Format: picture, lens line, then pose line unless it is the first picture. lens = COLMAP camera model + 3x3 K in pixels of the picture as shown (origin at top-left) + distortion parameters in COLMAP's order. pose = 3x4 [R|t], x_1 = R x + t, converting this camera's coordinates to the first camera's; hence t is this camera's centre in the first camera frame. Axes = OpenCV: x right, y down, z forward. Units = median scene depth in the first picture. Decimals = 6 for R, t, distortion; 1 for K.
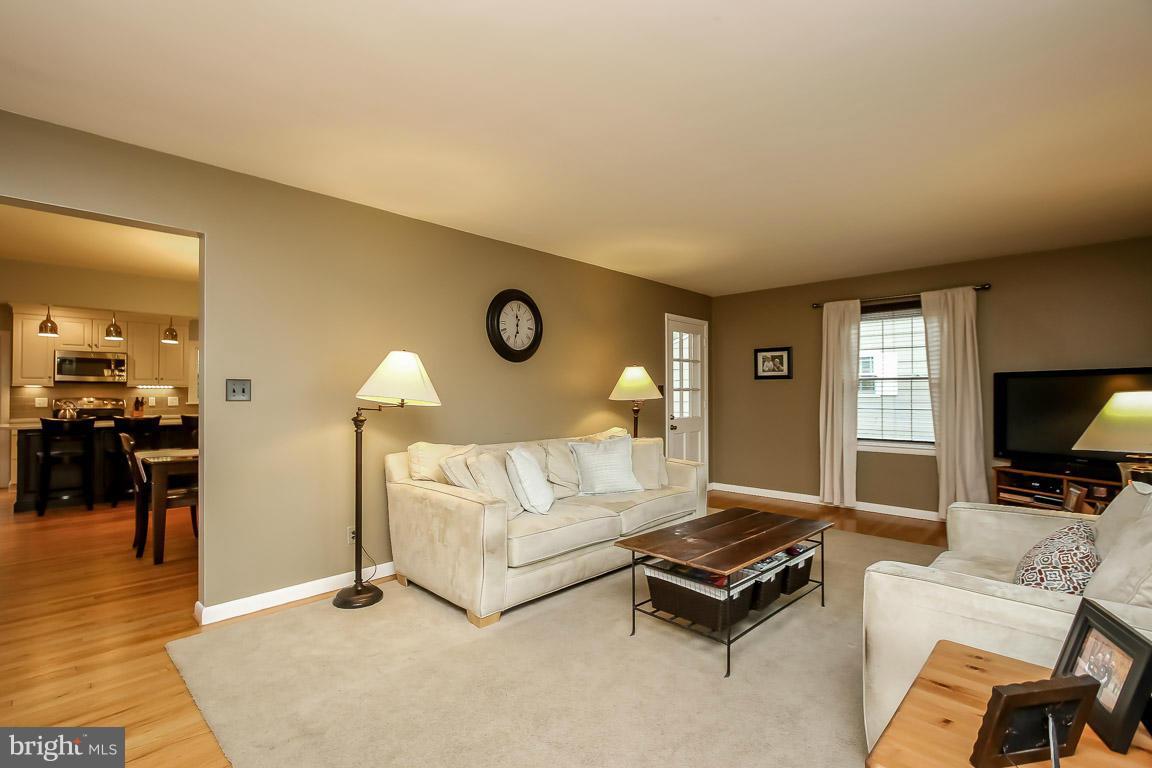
lens RADIAL K [[516.9, 0, 569.6], [0, 516.9, 387.4], [0, 0, 1]] dist [-0.001038, 0.000303]
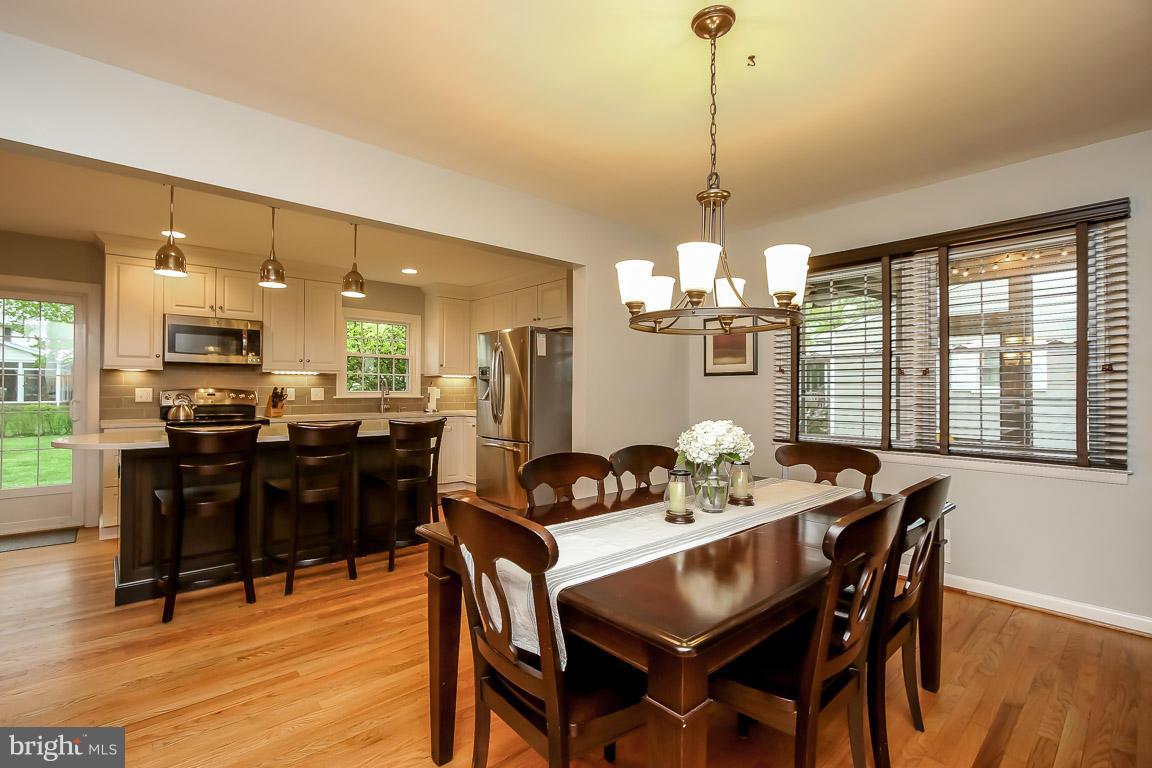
lens RADIAL K [[516.9, 0, 567.3], [0, 516.9, 387.0], [0, 0, 1]] dist [-0.001038, 0.000303]
pose [[0.997524, 0.002658, -0.070280, -0.439709], [-0.001762, 0.999917, 0.012799, 0.009298], [0.070308, -0.012643, 0.997445, 0.384855]]
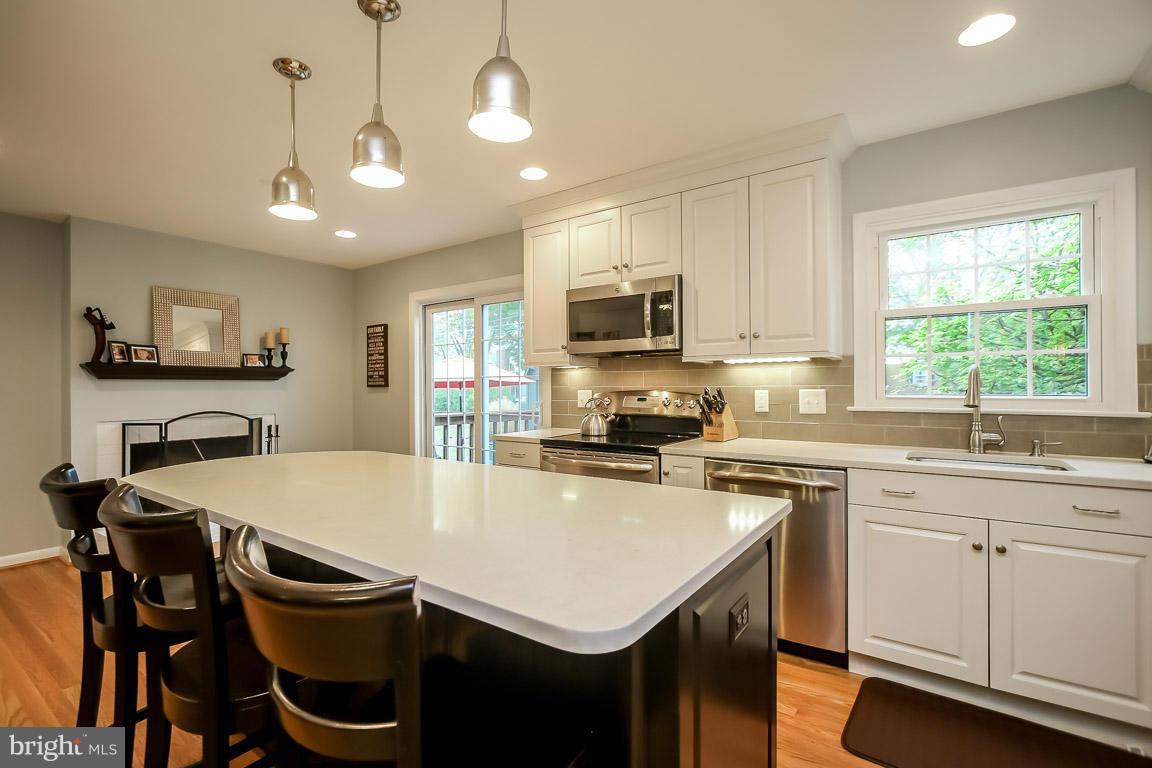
lens RADIAL K [[516.9, 0, 572.9], [0, 516.9, 380.6], [0, 0, 1]] dist [-0.001038, 0.000303]
pose [[0.136944, -0.013871, -0.990482, -0.511439], [0.022308, 0.999692, -0.010916, 0.015715], [0.990328, -0.020600, 0.137211, 0.901277]]
